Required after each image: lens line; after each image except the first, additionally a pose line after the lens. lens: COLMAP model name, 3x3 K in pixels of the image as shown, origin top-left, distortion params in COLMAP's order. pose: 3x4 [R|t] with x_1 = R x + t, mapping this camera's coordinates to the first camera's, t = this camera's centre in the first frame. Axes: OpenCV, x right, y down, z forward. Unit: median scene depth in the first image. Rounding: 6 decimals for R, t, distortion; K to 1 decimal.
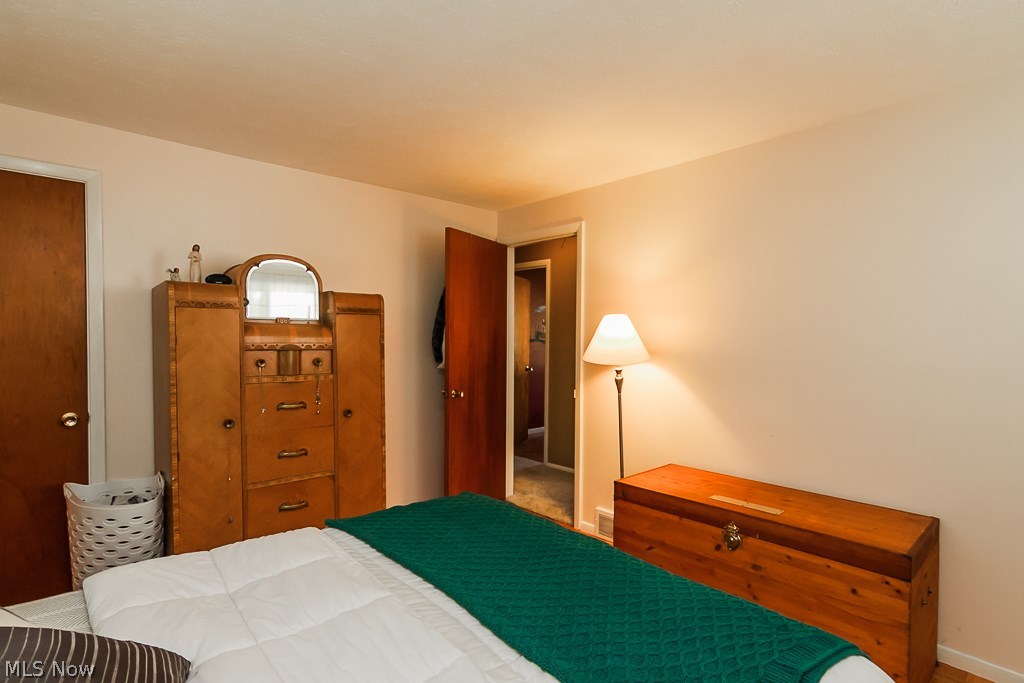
lens RADIAL K [[524.1, 0, 515.4], [0, 524.1, 350.9], [0, 0, 1]] dist [-0.001753, -0.000354]
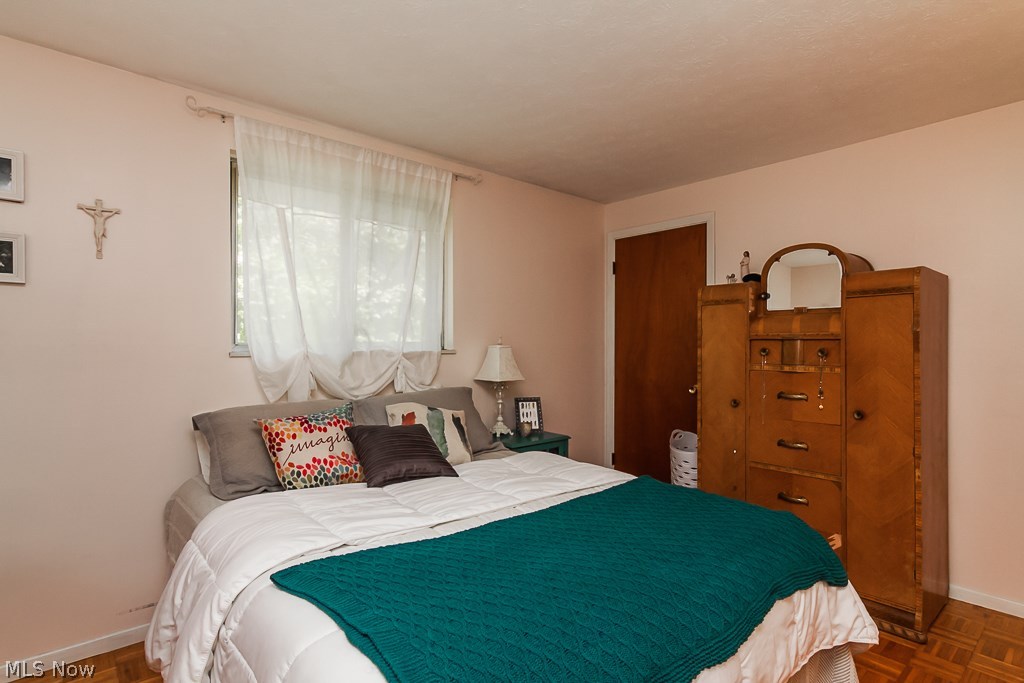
lens RADIAL K [[524.1, 0, 515.4], [0, 524.1, 350.9], [0, 0, 1]] dist [-0.001753, -0.000354]
pose [[-0.005581, 0.005922, -0.999967, 0.546458], [-0.027777, 0.999596, 0.006075, 0.027063], [0.999599, 0.027810, -0.005414, 0.464199]]
